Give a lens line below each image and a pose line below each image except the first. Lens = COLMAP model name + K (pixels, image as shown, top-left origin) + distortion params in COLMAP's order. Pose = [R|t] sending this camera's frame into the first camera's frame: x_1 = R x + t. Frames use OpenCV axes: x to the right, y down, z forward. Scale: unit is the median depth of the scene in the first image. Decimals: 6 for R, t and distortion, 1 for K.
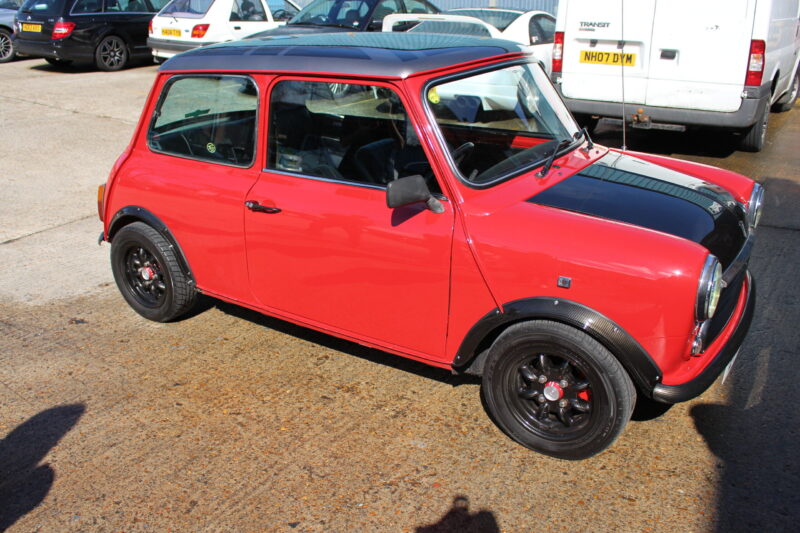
lens RADIAL K [[745.1, 0, 400.0], [0, 745.1, 266.5], [0, 0, 1]] dist [-0.144313, 0.111864]
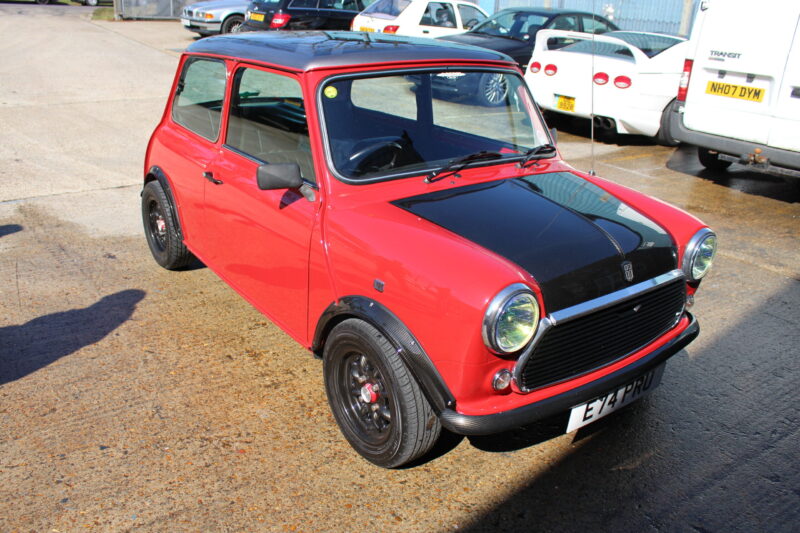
lens RADIAL K [[703.2, 0, 386.5], [0, 703.2, 266.6], [0, 0, 1]] dist [-0.162512, 0.136997]
pose [[0.933245, 0.175889, -0.313237, 0.171724], [-0.175106, 0.984065, 0.030870, -0.011250], [0.313675, 0.026041, 0.949173, 0.037109]]
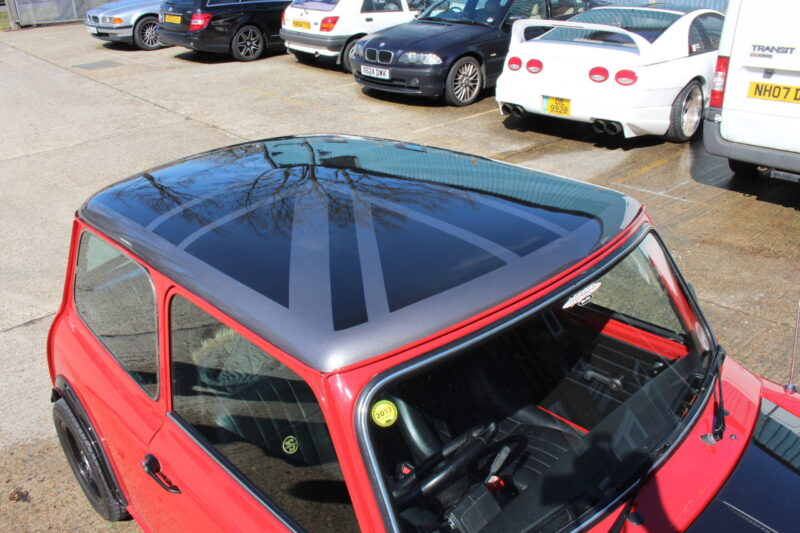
lens RADIAL K [[703.2, 0, 386.5], [0, 703.2, 266.6], [0, 0, 1]] dist [-0.162512, 0.136997]
pose [[0.968806, 0.072938, -0.236842, 0.056392], [-0.055588, 0.995313, 0.079134, -0.132982], [0.241504, -0.063499, 0.968320, 0.198967]]
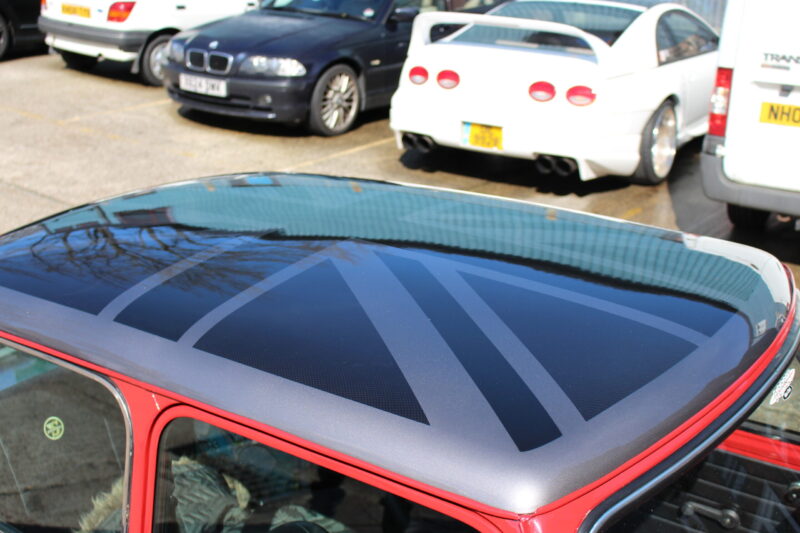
lens RADIAL K [[1052.5, 0, 400.0], [0, 1052.5, 266.5], [0, 0, 1]] dist [-0.137138, 0.284996]
pose [[0.999370, 0.030122, -0.018756, -0.015829], [-0.030770, 0.998905, -0.035238, -0.126786], [0.017674, 0.035793, 0.999203, 0.185038]]
